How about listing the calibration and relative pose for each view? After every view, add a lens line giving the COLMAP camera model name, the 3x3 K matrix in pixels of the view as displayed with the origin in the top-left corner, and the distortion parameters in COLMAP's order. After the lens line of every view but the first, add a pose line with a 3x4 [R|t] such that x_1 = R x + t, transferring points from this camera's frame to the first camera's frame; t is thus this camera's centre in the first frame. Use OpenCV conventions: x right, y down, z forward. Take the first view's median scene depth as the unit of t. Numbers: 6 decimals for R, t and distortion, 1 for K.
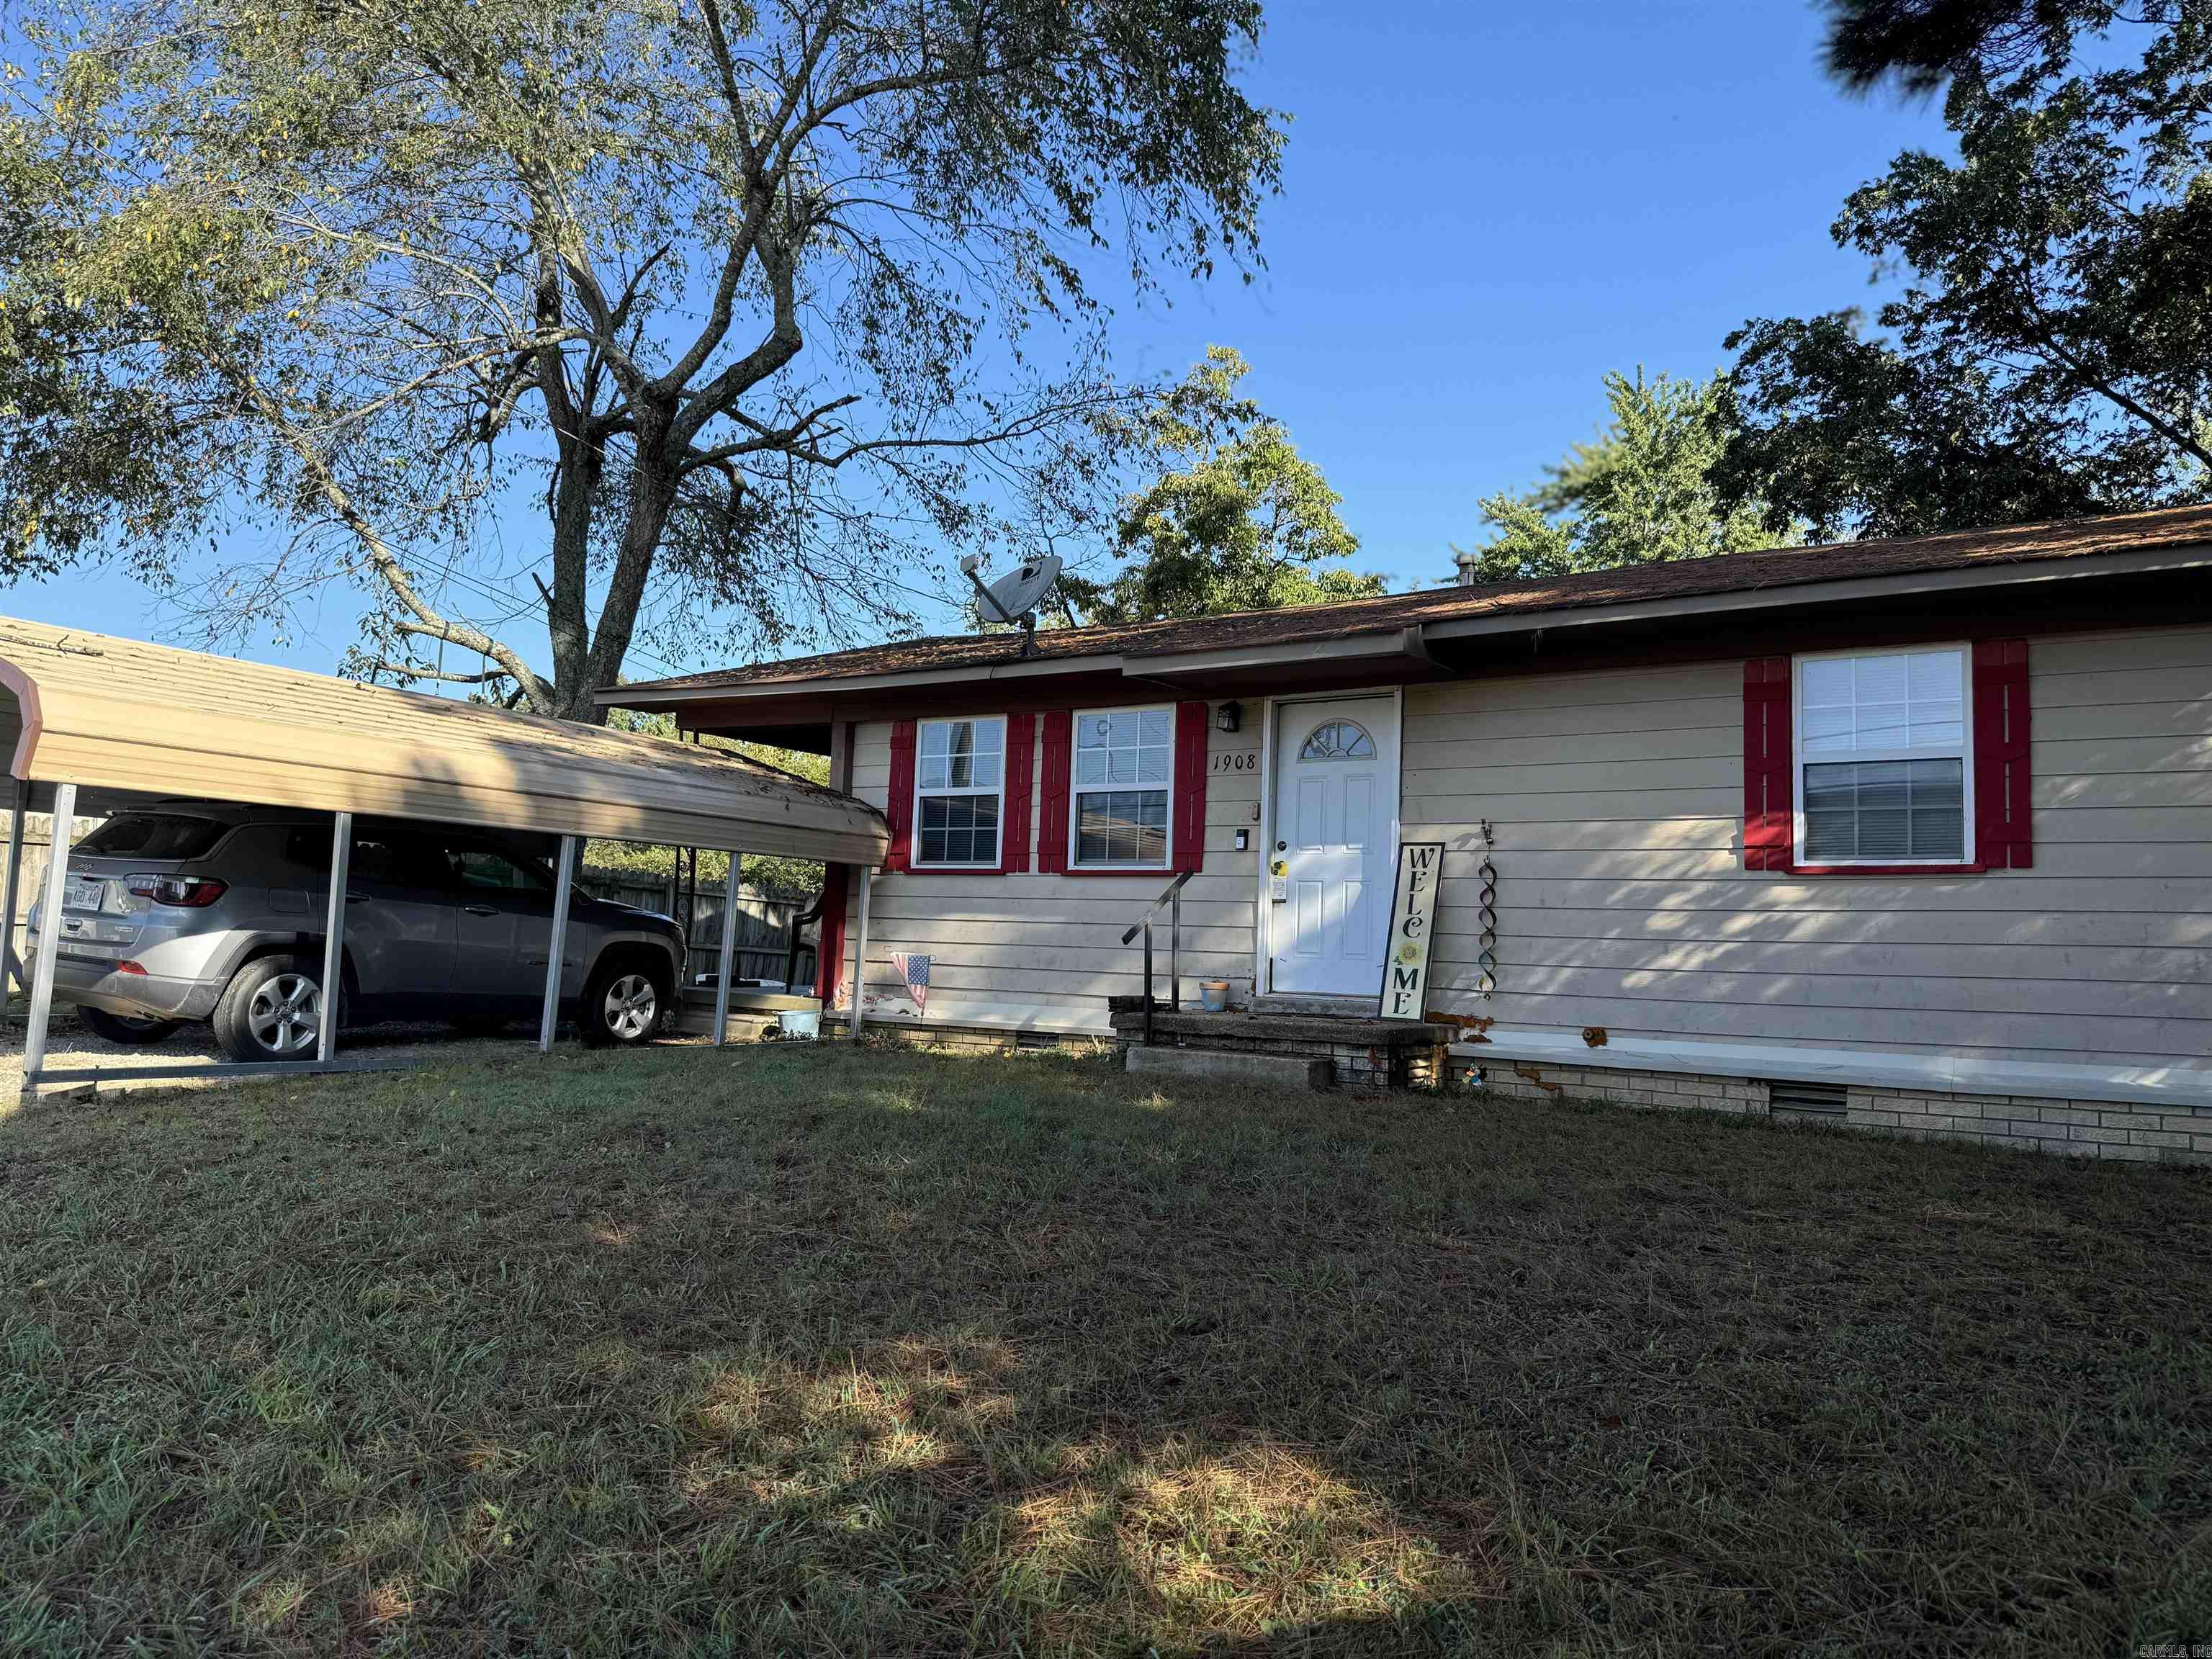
lens RADIAL K [[1570.2, 0, 1099.7], [0, 1570.2, 856.8], [0, 0, 1]] dist [0.135680, -0.239467]
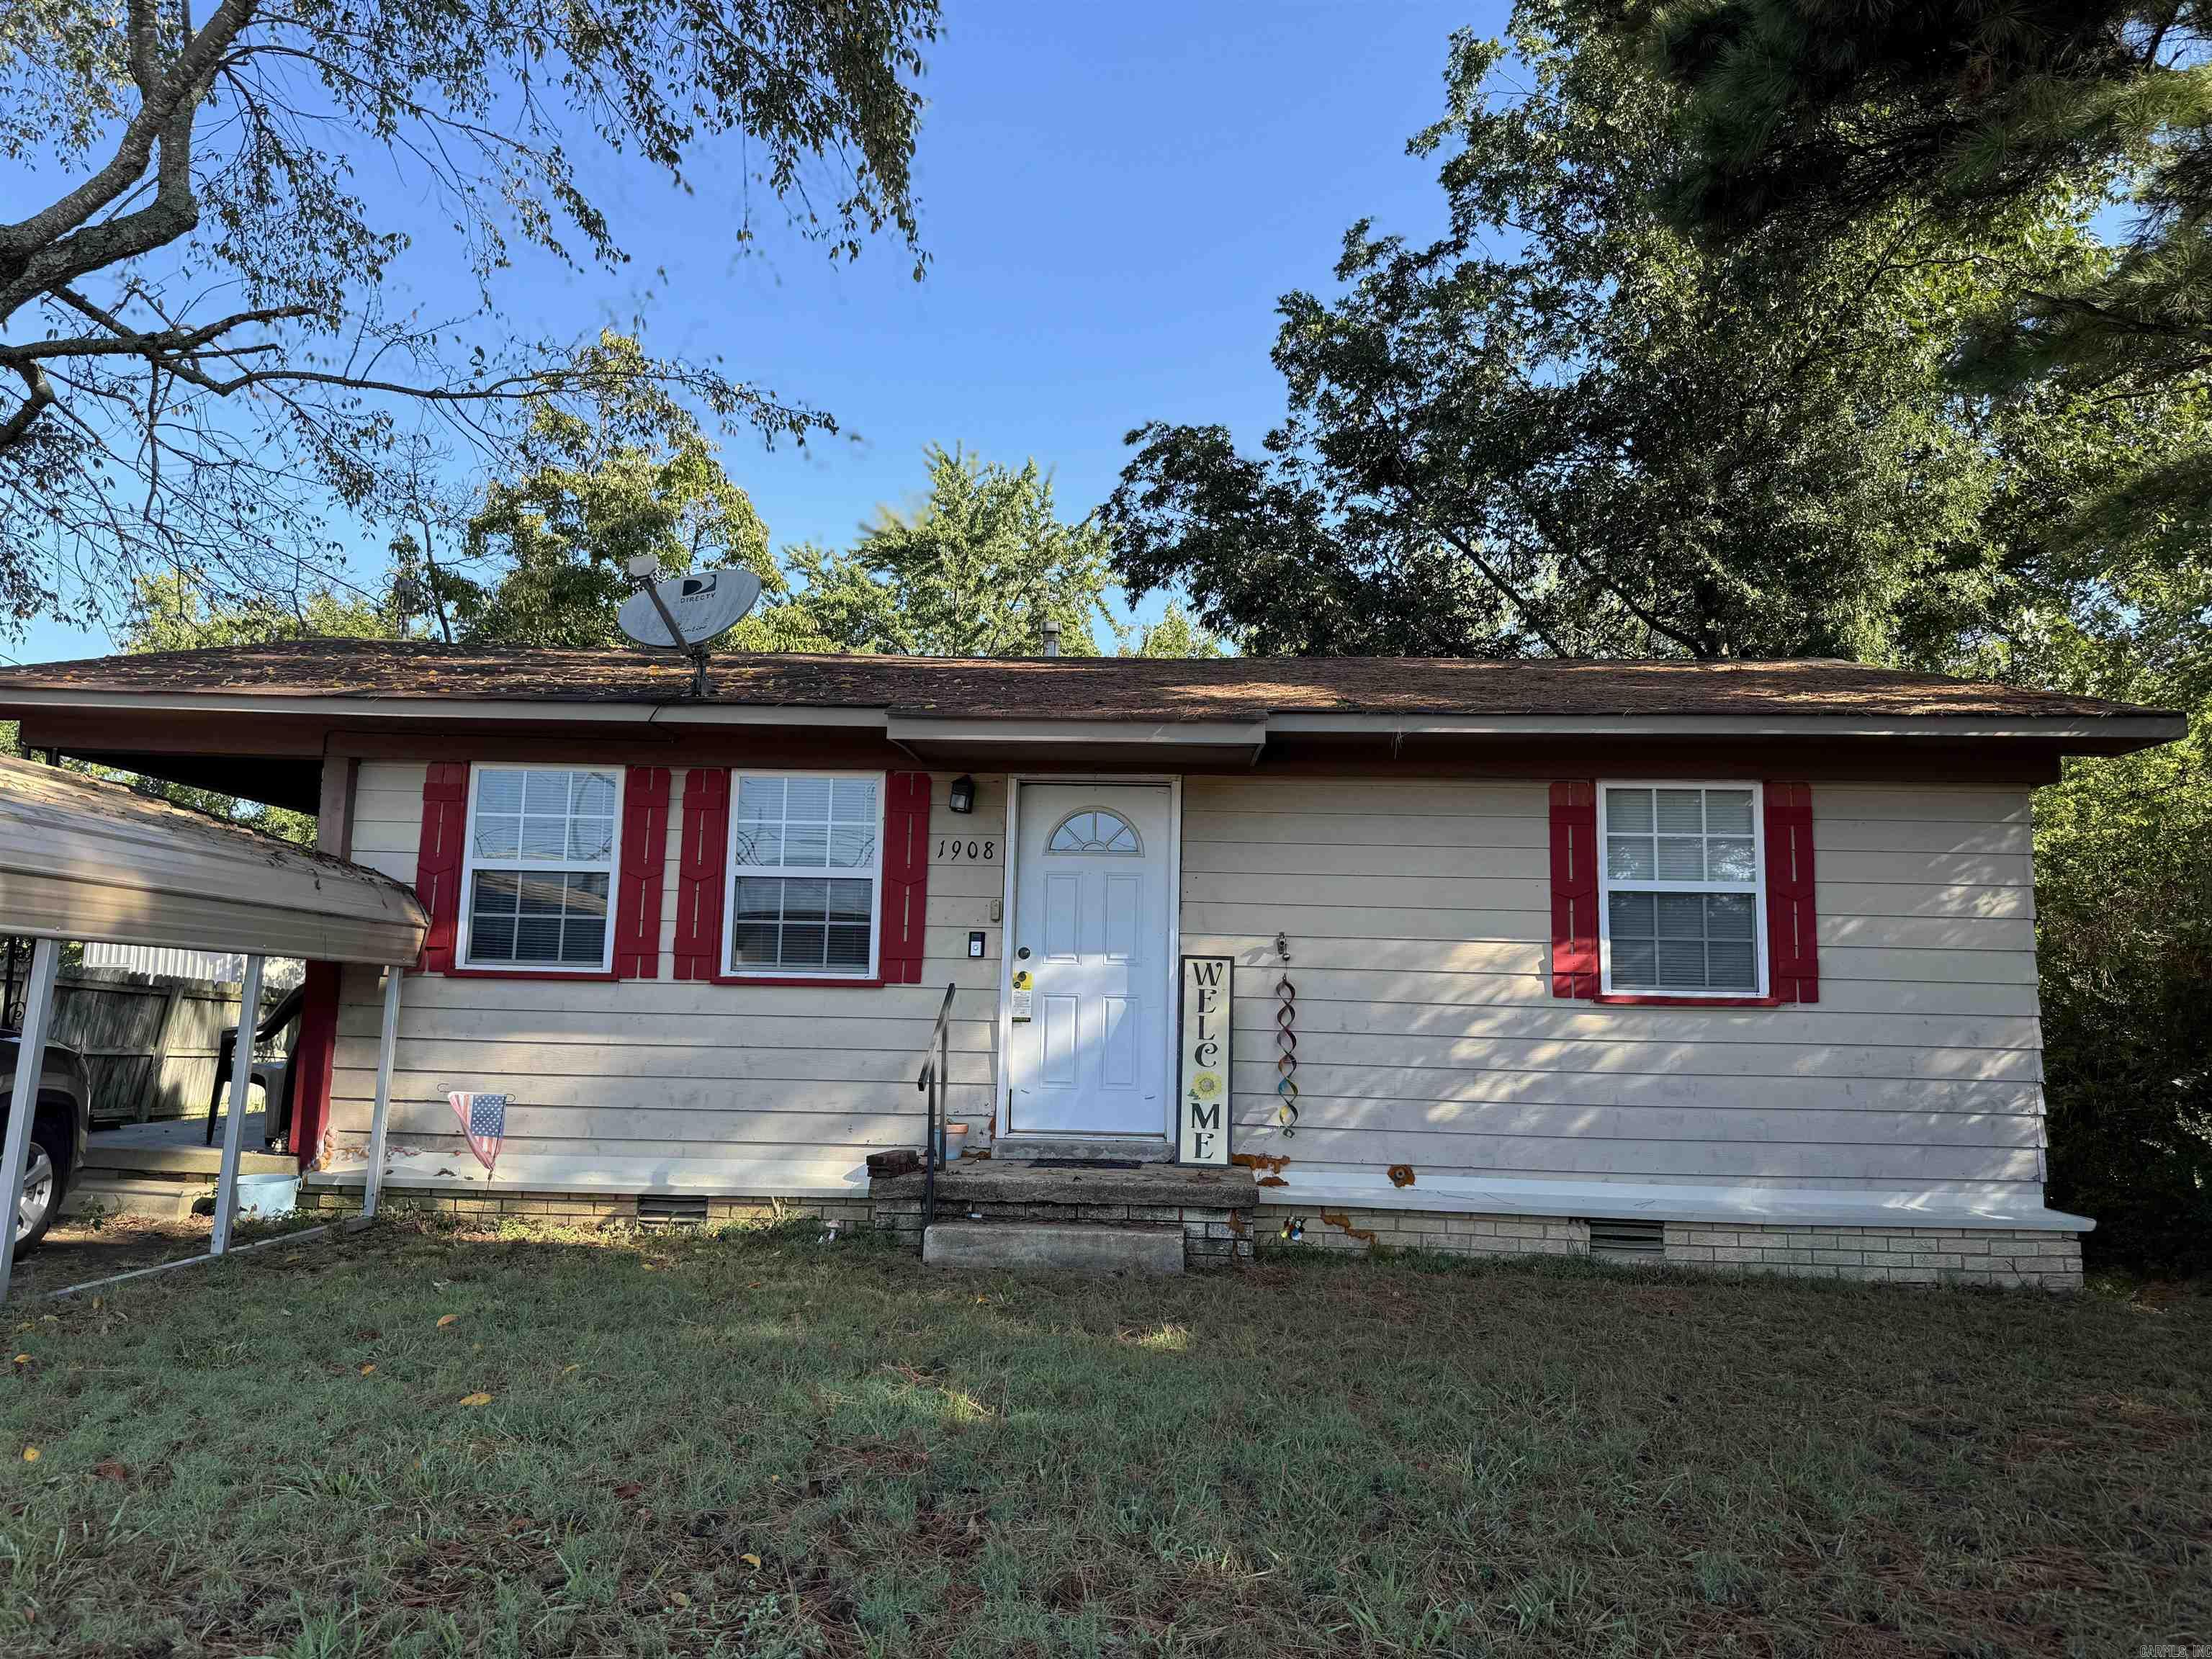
lens RADIAL K [[1577.5, 0, 1106.0], [0, 1577.5, 829.5], [0, 0, 1]] dist [0.135798, -0.252039]
pose [[0.859723, 0.048527, 0.508451, -0.292756], [-0.027260, 0.998417, -0.049197, -0.034286], [-0.510033, 0.028435, 0.859685, 0.269544]]
